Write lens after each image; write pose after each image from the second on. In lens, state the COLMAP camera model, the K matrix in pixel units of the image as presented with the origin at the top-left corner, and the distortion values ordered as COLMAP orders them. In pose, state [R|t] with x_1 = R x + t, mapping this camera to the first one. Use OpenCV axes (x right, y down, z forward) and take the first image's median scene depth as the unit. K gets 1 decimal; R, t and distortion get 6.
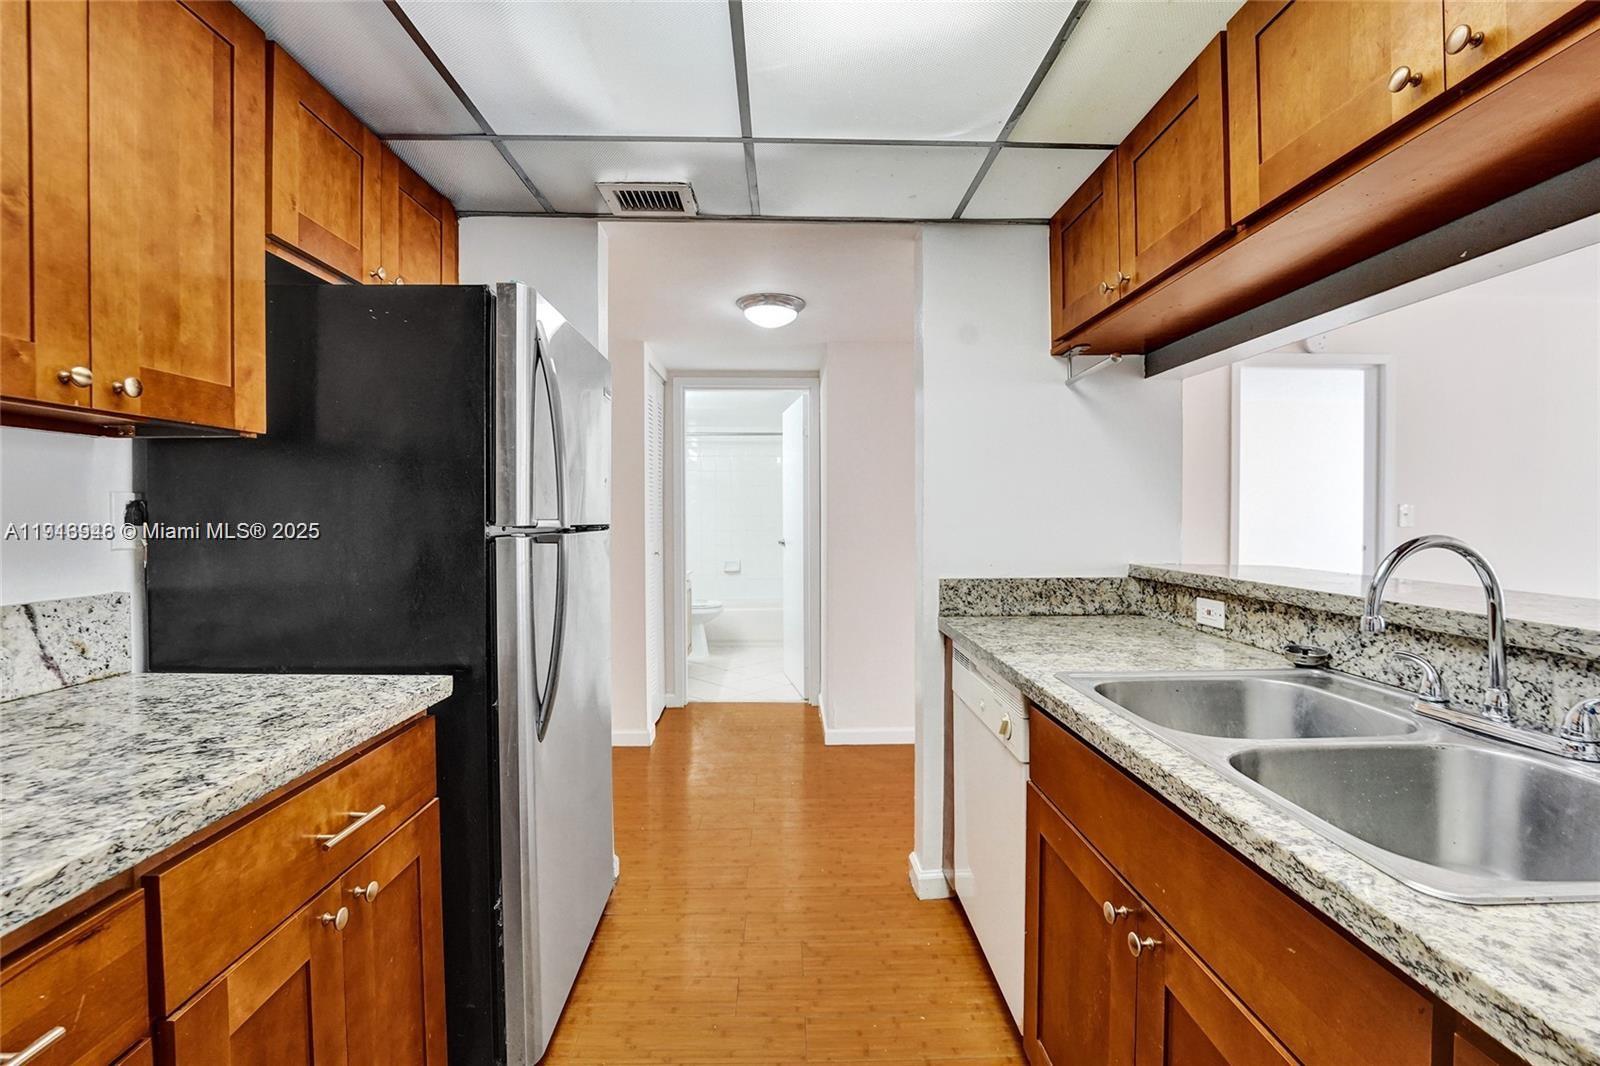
lens RADIAL K [[694.6, 0, 800.8], [0, 694.6, 529.3], [0, 0, 1]] dist [-0.039034, 0.006336]
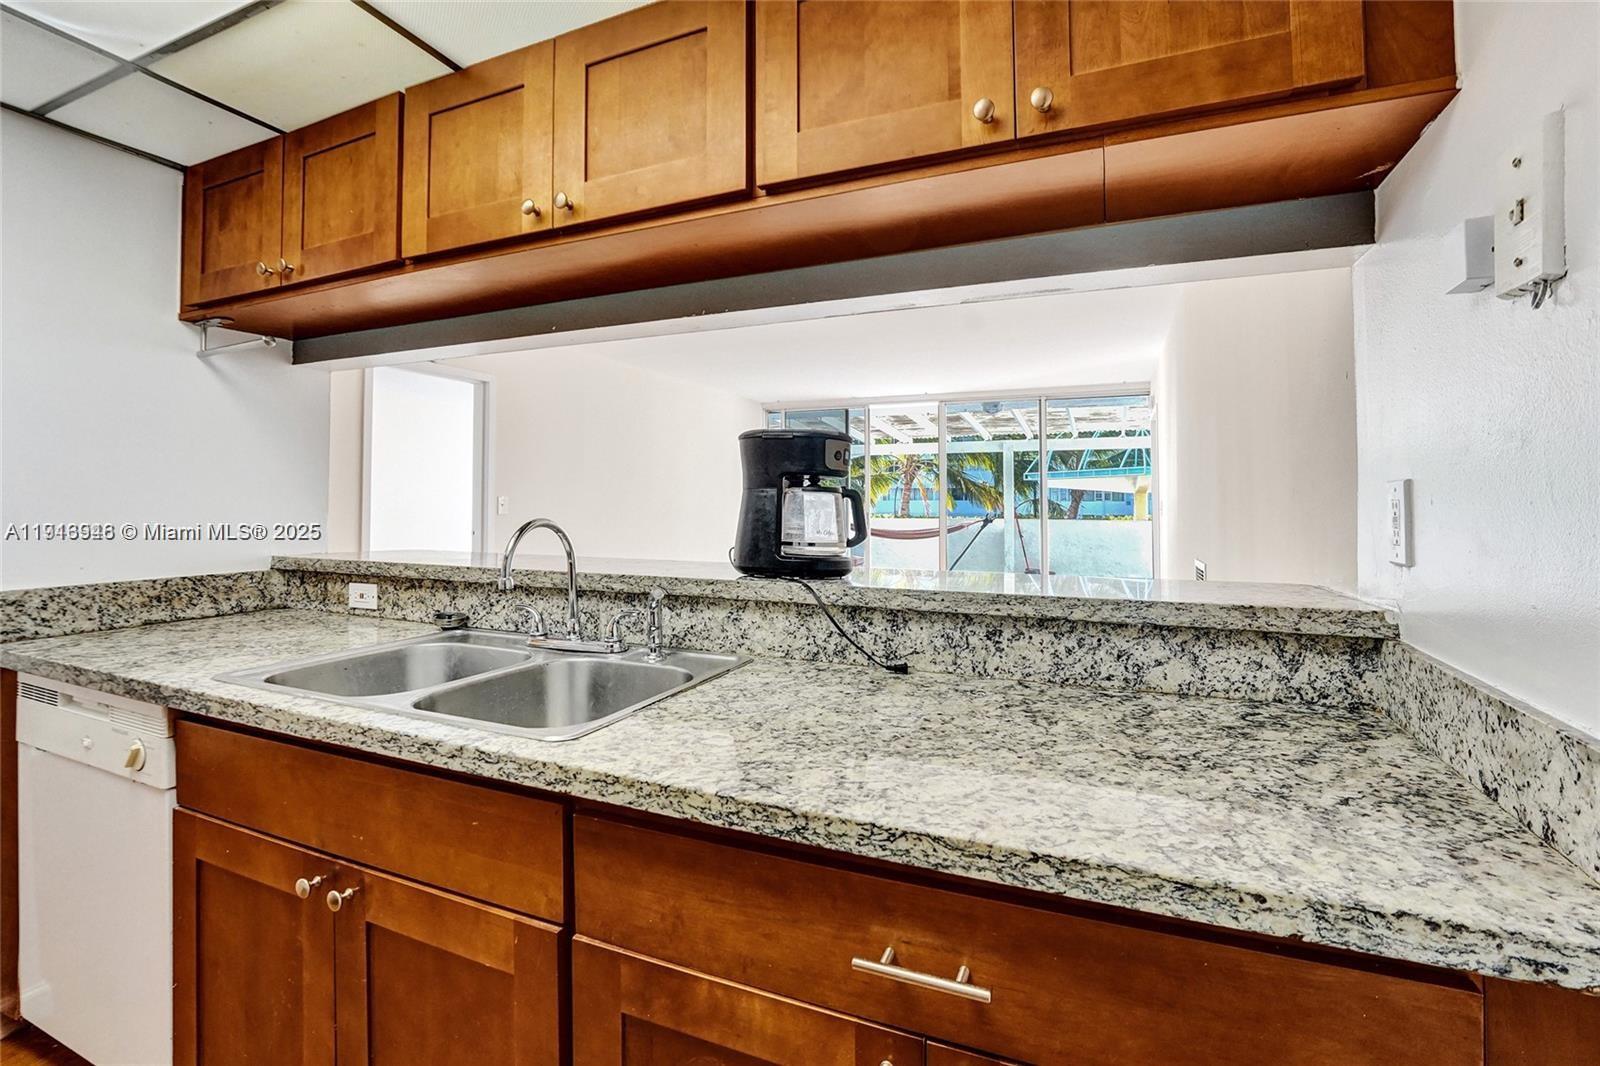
lens RADIAL K [[701.3, 0, 801.7], [0, 701.3, 485.7], [0, 0, 1]] dist [-0.029024, 0.000253]
pose [[0.412939, 0.026333, 0.910378, -0.143896], [0.017243, 0.999177, -0.036722, 0.001762], [-0.910596, 0.030862, 0.412145, -0.099349]]
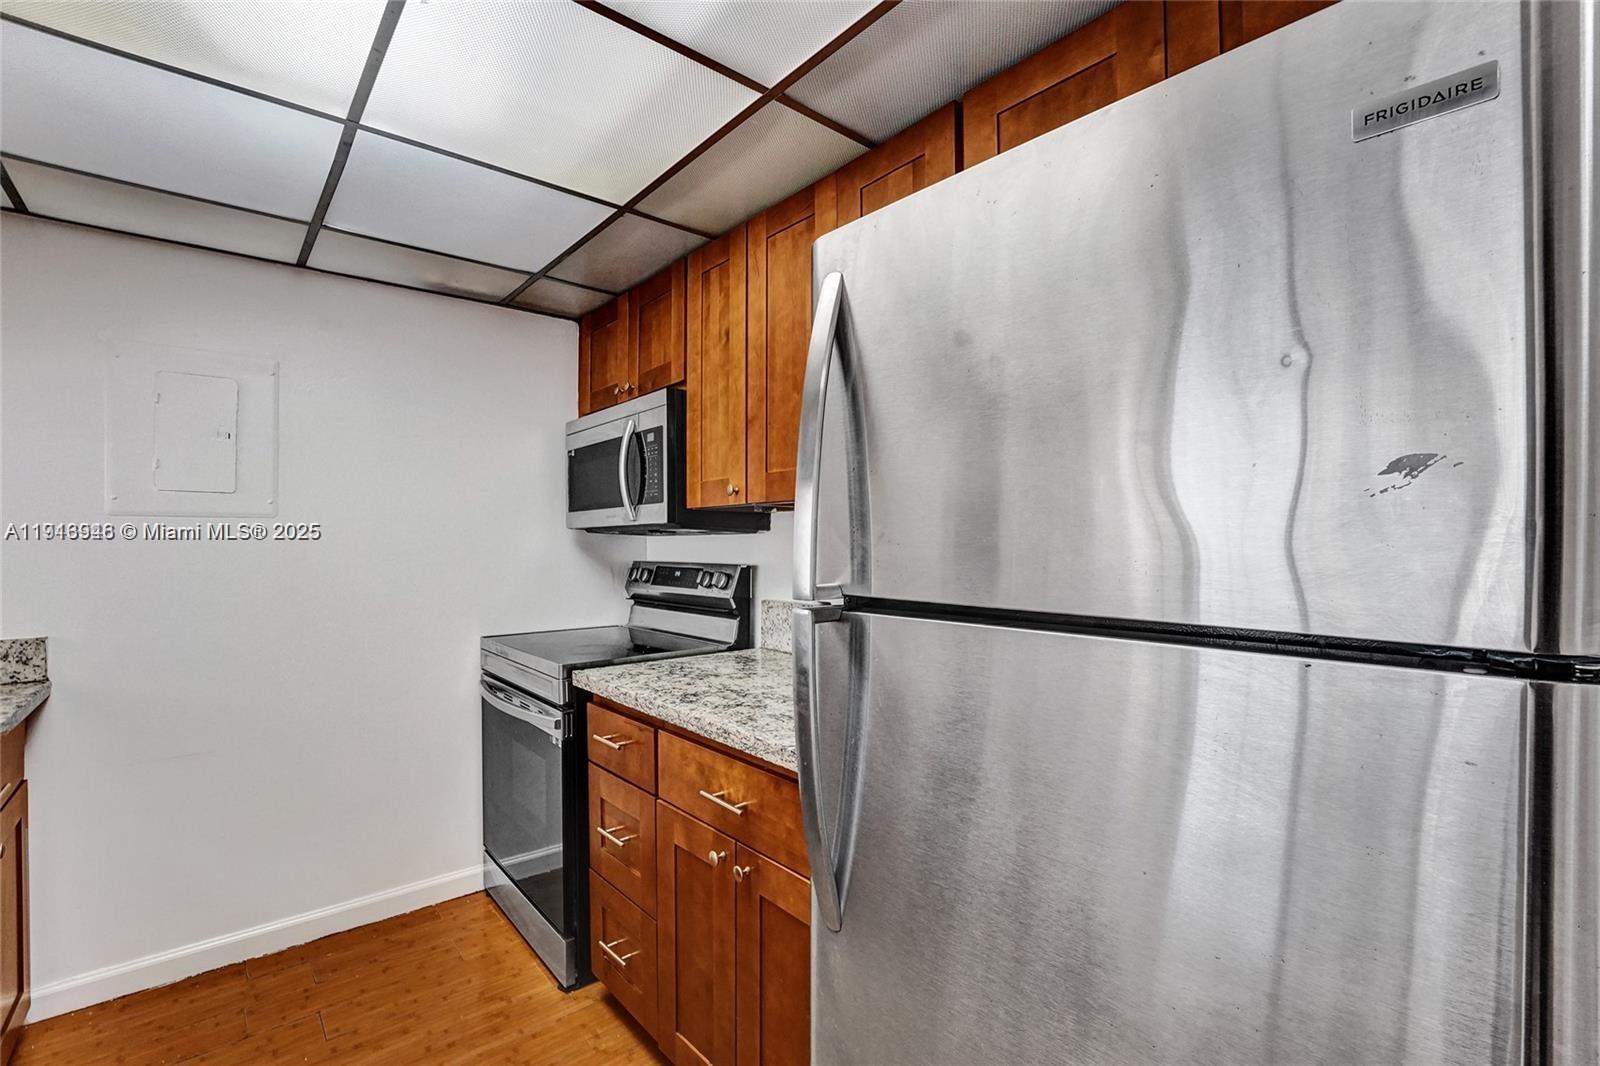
lens RADIAL K [[706.4, 0, 777.9], [0, 706.4, 541.2], [0, 0, 1]] dist [-0.020792, 0.001416]
pose [[-0.784614, 0.002036, -0.619981, 0.076786], [-0.011313, 0.999781, 0.017600, -0.070074], [0.619881, 0.020823, -0.784419, 1.540321]]
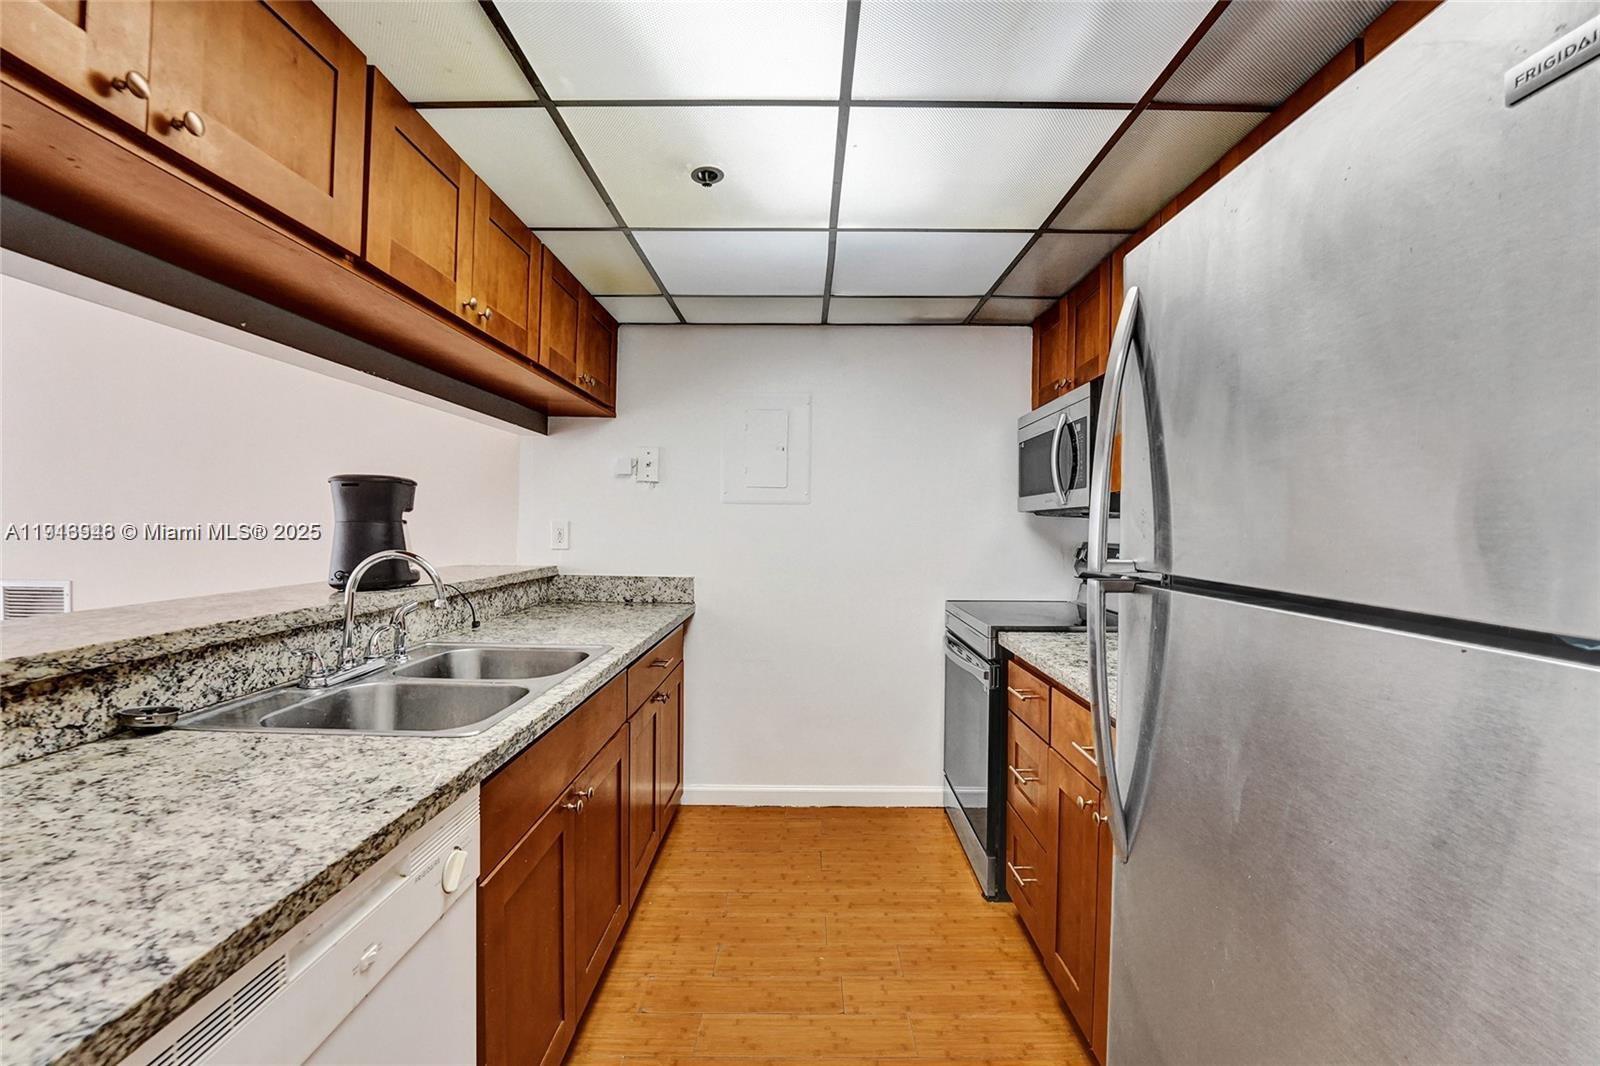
lens RADIAL K [[695.0, 0, 795.3], [0, 695.0, 531.2], [0, 0, 1]] dist [-0.028594, 0.003545]
pose [[-0.999062, -0.009227, 0.042302, -0.057325], [-0.007801, 0.999400, 0.033756, -0.070867], [-0.042588, 0.033394, -0.998534, 1.823324]]
